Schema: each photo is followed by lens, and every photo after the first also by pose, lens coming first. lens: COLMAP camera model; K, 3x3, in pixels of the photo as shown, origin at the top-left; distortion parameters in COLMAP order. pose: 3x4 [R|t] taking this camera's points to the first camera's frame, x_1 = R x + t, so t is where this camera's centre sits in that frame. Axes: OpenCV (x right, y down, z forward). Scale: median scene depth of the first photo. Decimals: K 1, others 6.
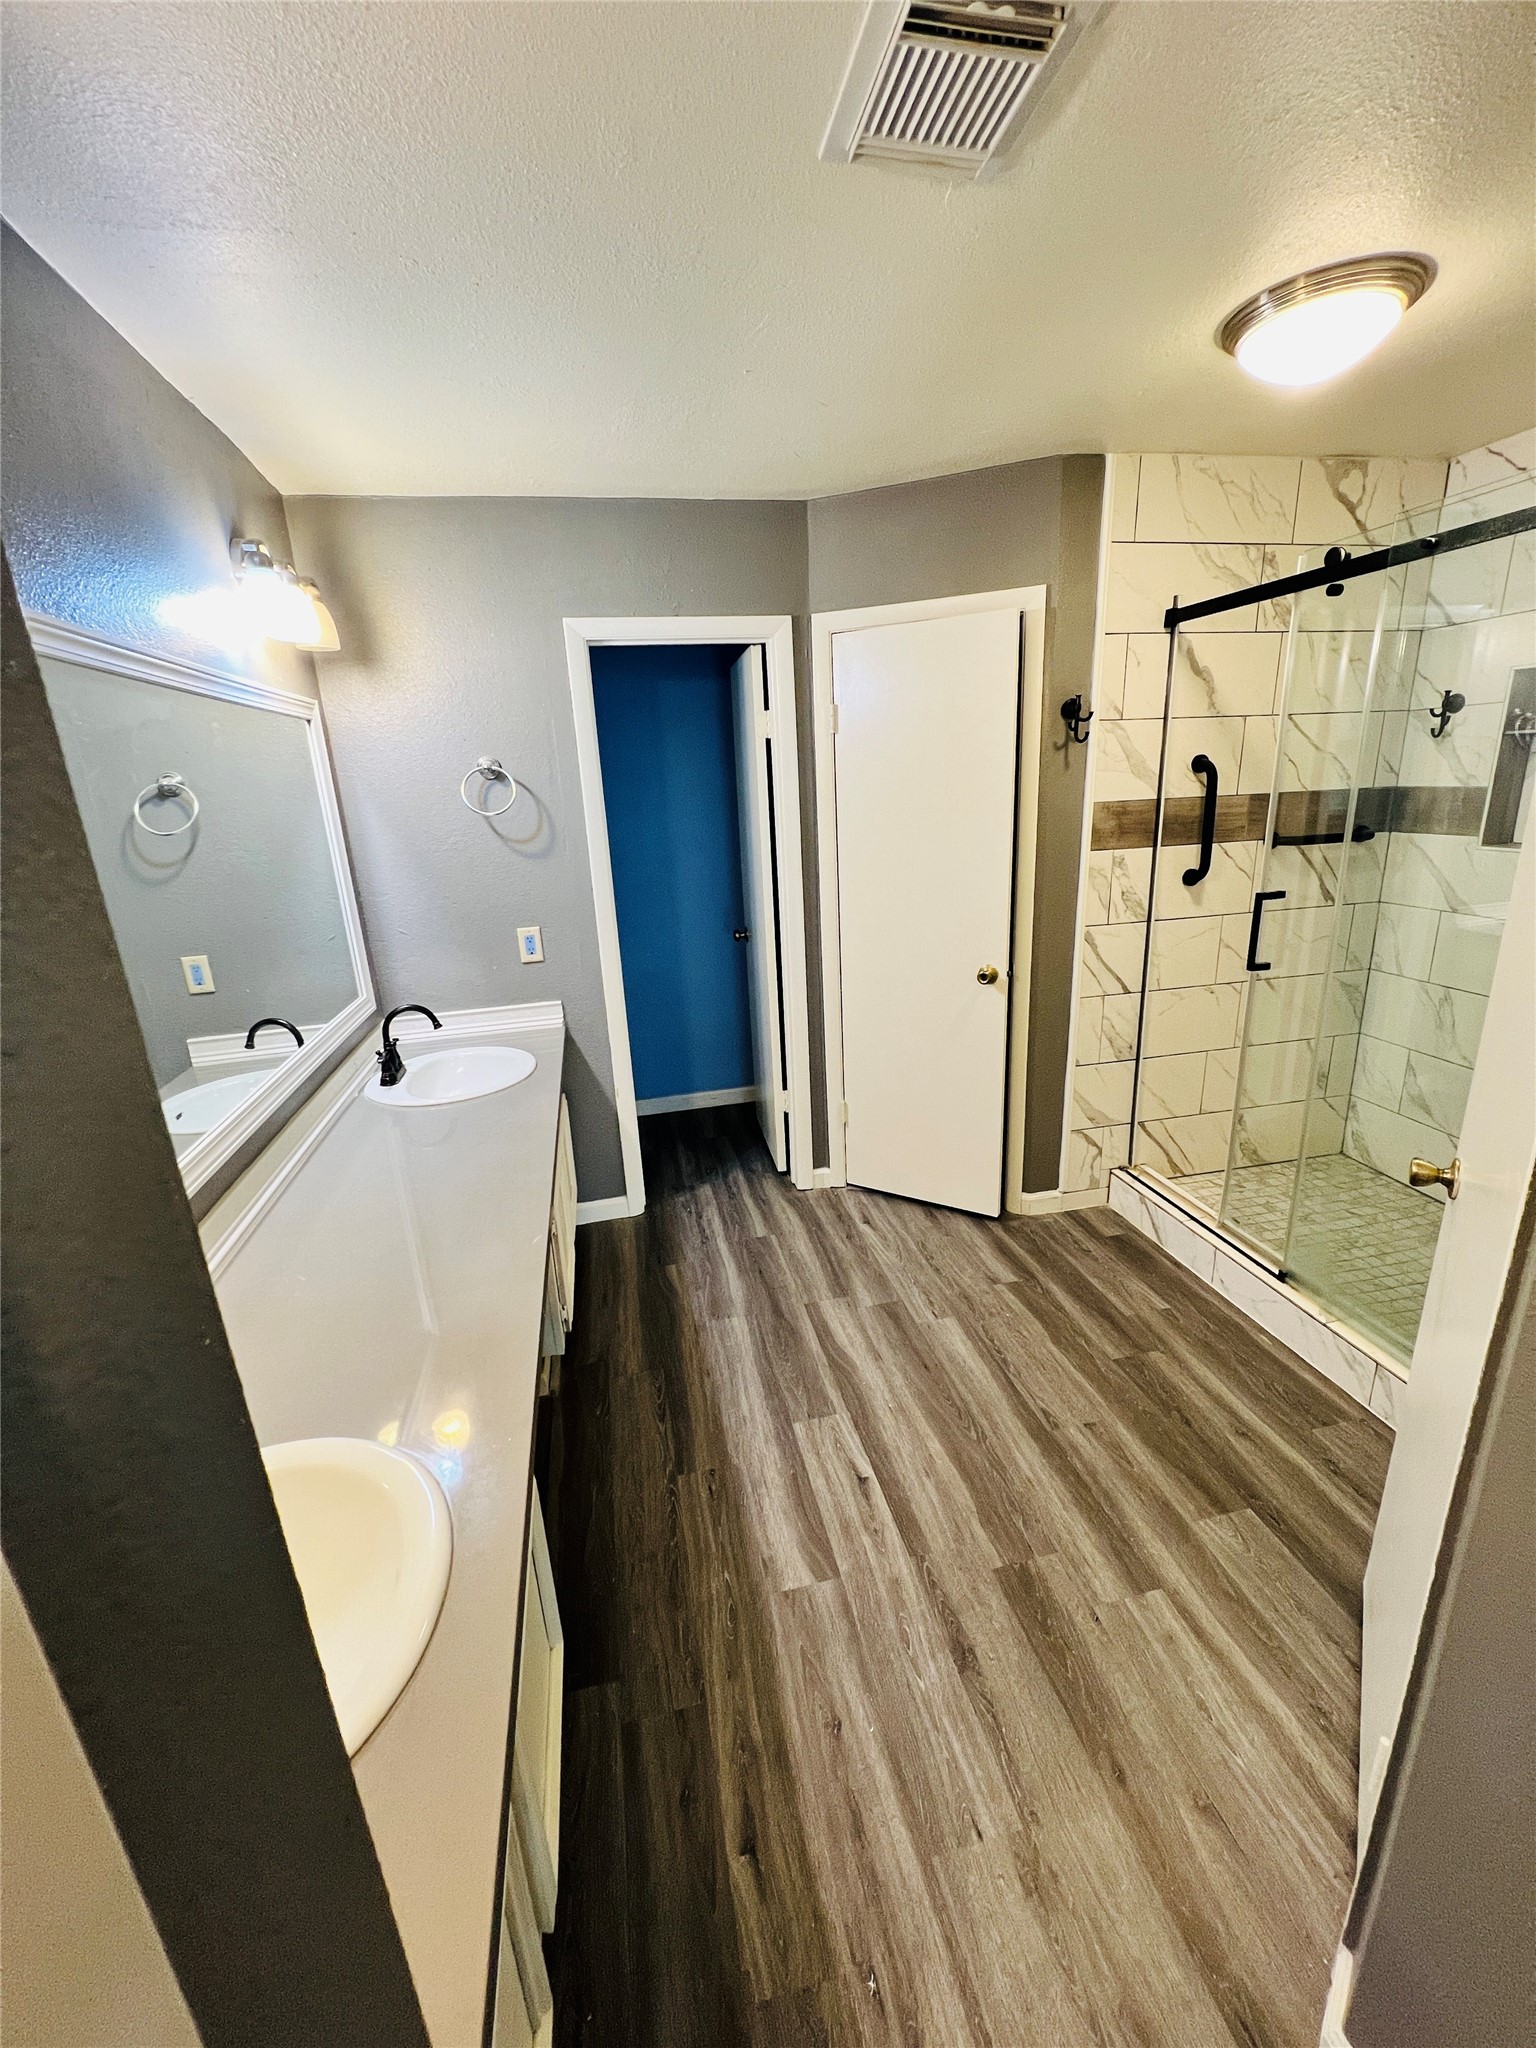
lens RADIAL K [[818.0, 0, 769.8], [0, 818.0, 1024.0], [0, 0, 1]] dist [-0.006065, 0.001464]
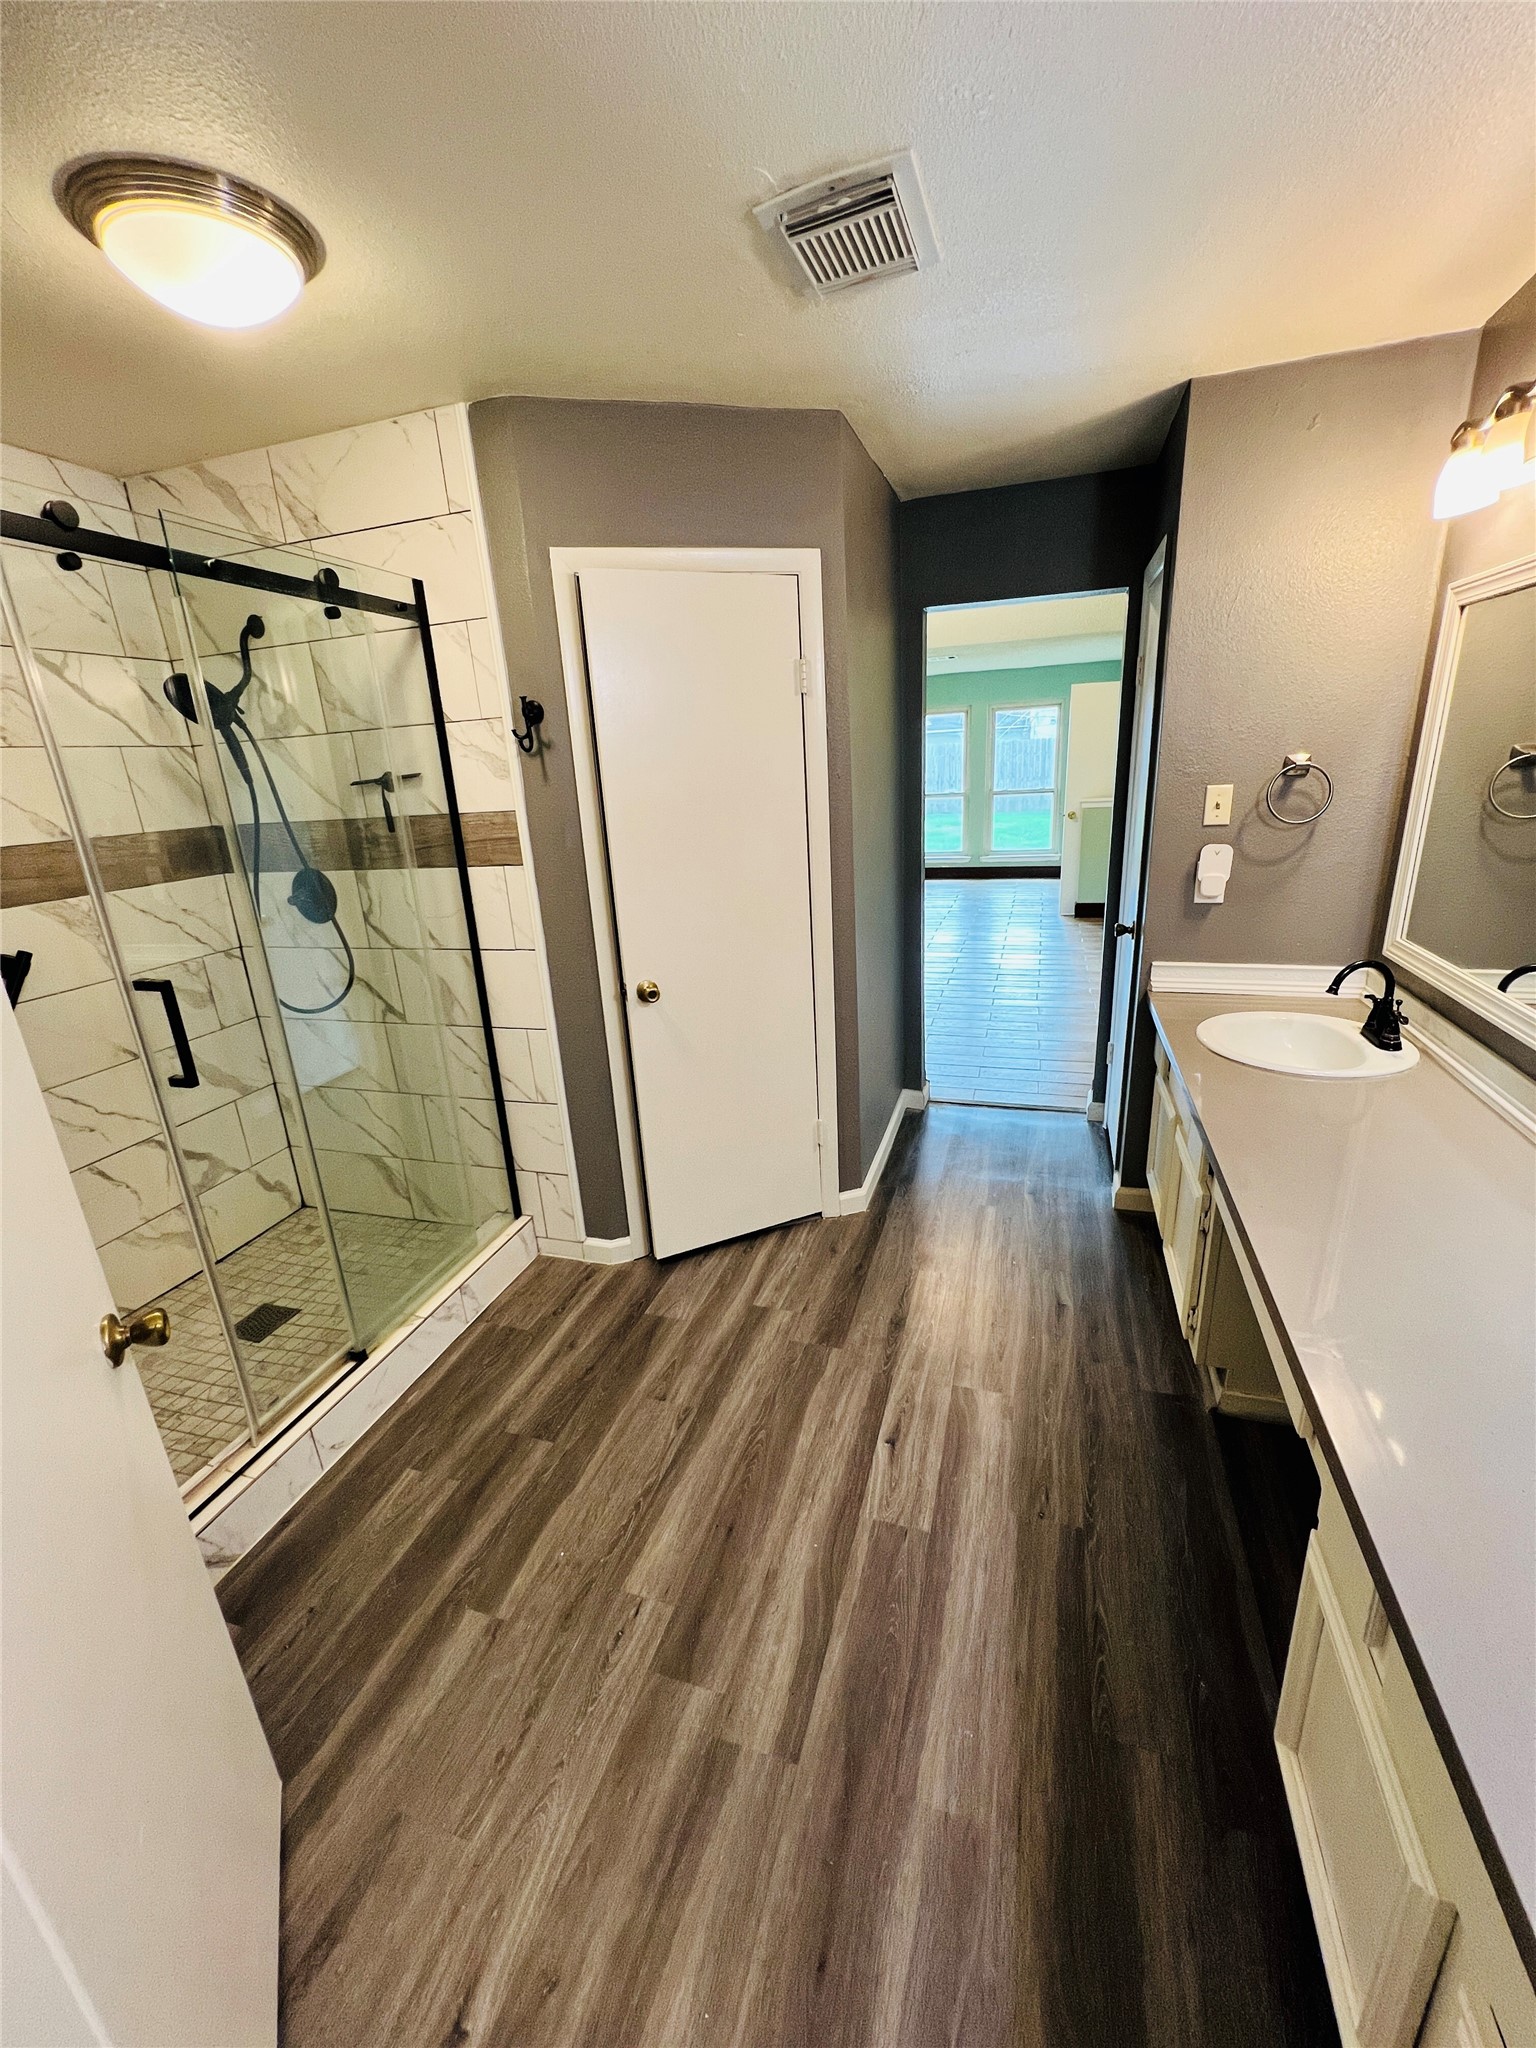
lens RADIAL K [[818.0, 0, 768.6], [0, 818.0, 1022.0], [0, 0, 1]] dist [-0.006065, 0.001464]
pose [[-0.861439, -0.061581, 0.504113, -0.211388], [0.234961, 0.831674, 0.503103, -0.381259], [-0.450239, 0.551840, -0.701967, 1.348355]]
